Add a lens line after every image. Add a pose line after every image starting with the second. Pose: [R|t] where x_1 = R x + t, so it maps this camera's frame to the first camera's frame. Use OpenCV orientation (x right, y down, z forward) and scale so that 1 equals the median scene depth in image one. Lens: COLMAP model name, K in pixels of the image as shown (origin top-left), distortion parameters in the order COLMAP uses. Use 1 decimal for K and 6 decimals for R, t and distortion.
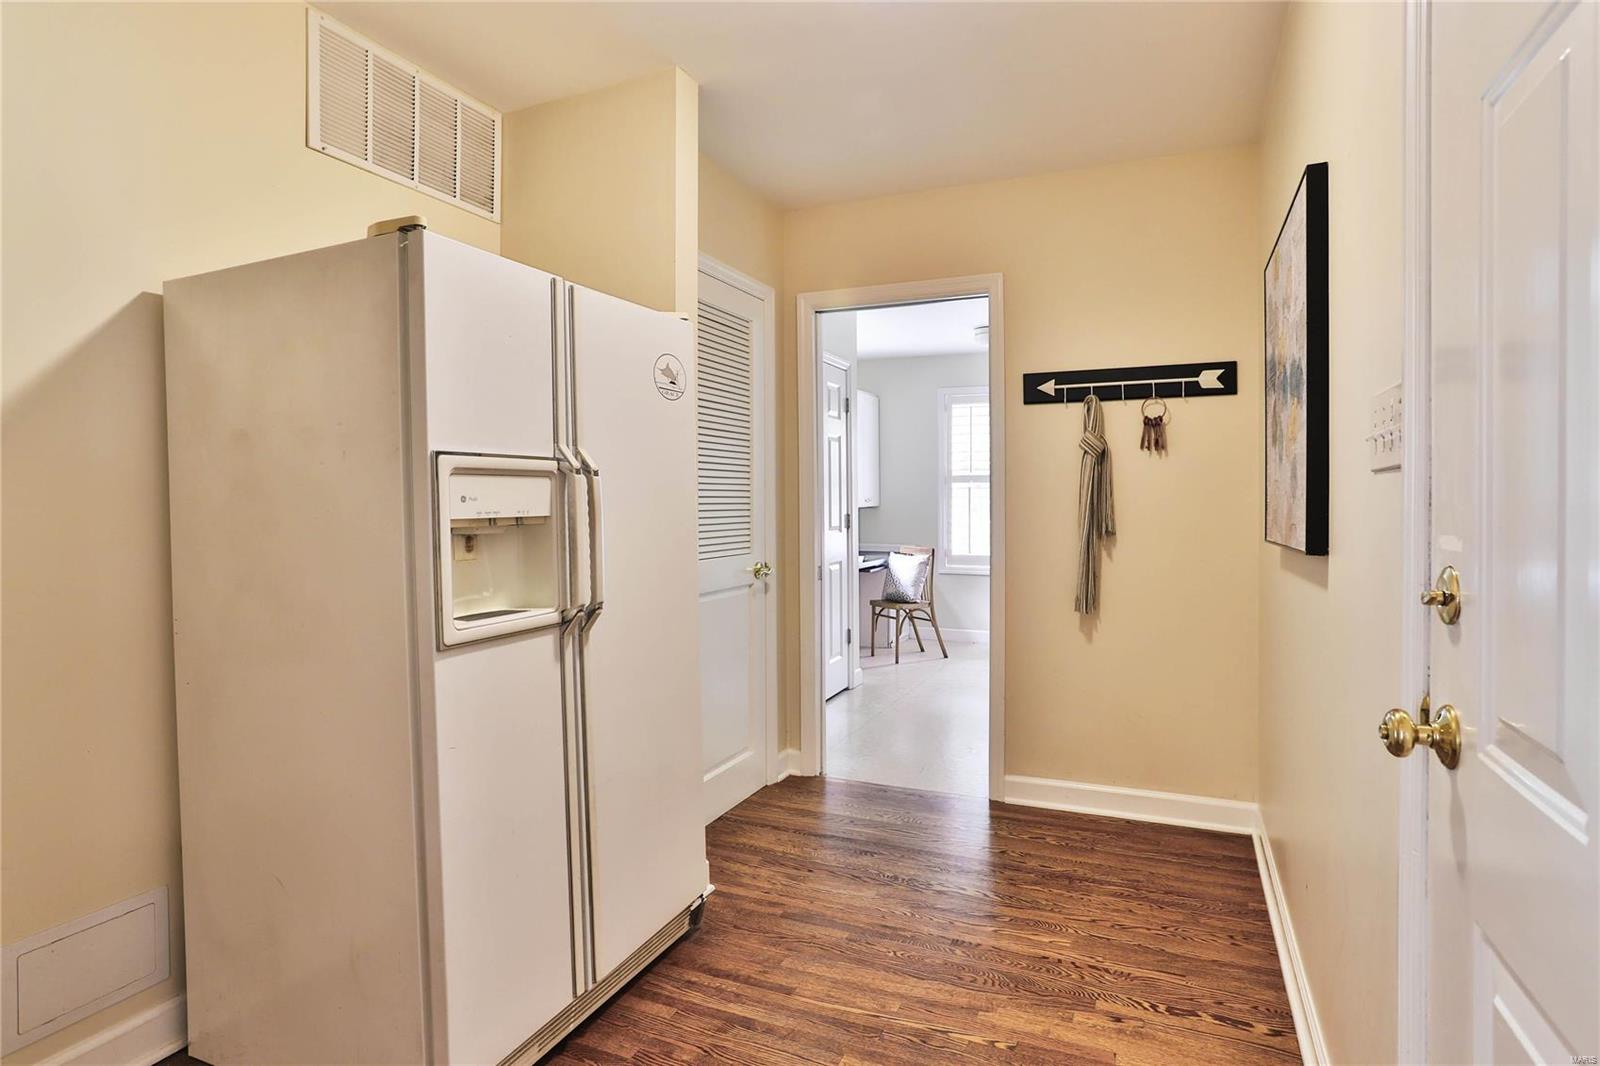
lens RADIAL K [[924.5, 0, 800.0], [0, 924.5, 533.0], [0, 0, 1]] dist [-0.001776, -0.000268]
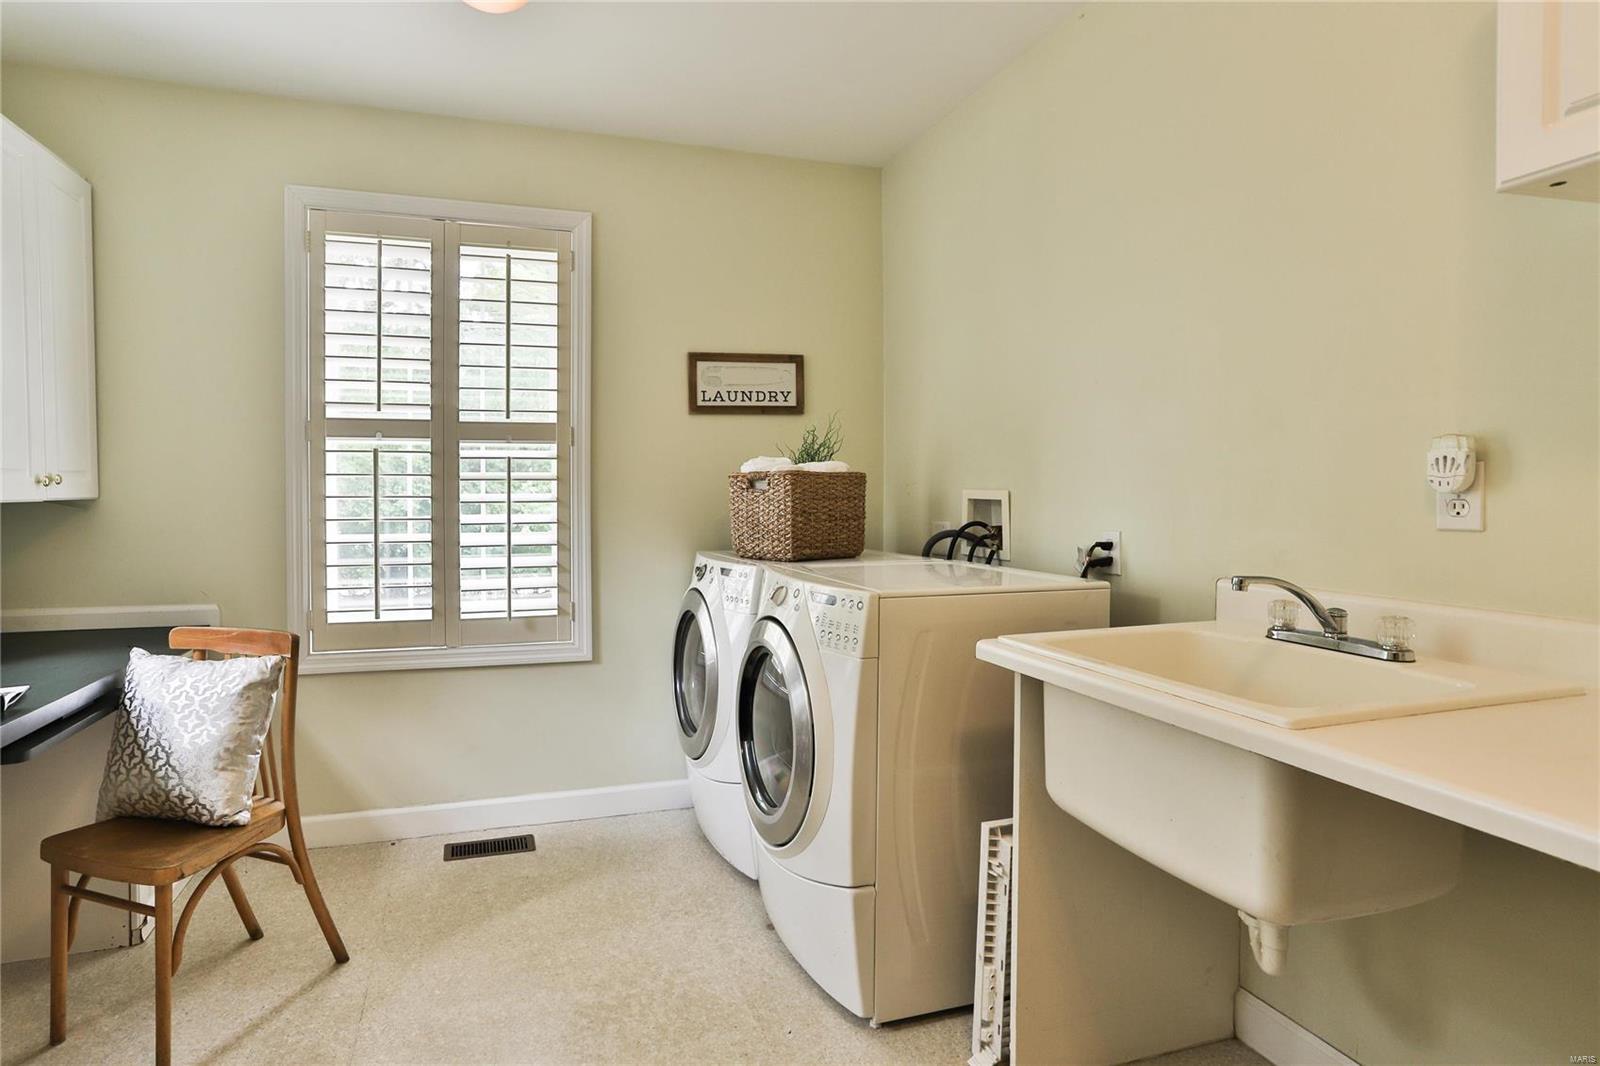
lens RADIAL K [[924.5, 0, 800.0], [0, 924.5, 533.0], [0, 0, 1]] dist [-0.001776, -0.000268]
pose [[0.754201, -0.019097, 0.656366, 0.067992], [0.008075, 0.999771, 0.019809, -0.022864], [-0.656594, -0.009640, 0.754182, 0.647860]]
